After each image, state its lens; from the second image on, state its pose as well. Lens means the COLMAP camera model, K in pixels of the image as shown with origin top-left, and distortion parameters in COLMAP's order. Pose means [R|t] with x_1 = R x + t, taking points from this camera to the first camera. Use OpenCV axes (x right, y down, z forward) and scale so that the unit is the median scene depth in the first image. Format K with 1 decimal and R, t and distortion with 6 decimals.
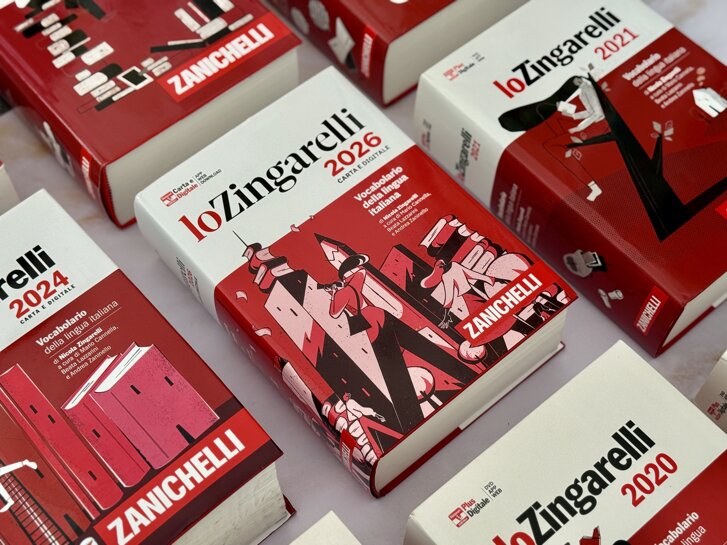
lens RADIAL K [[1175.2, 0, 363.4], [0, 1175.2, 271.6], [0, 0, 1]] dist [0.066145, 0.000000]
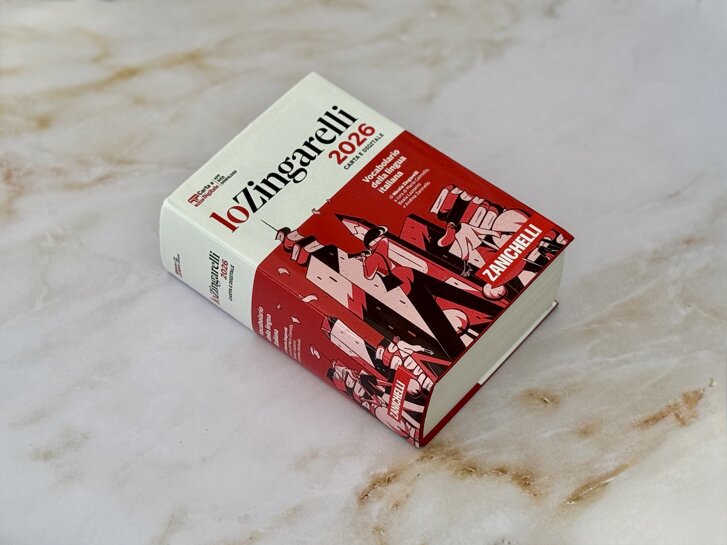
lens RADIAL K [[1732.2, 0, 363.3], [0, 1732.2, 272.5], [0, 0, 1]] dist [-0.107037, 0.000000]
pose [[0.983795, -0.117914, 0.135069, -0.247368], [0.129968, 0.987939, -0.084175, 0.167038], [-0.123514, 0.100366, 0.987254, -0.624805]]
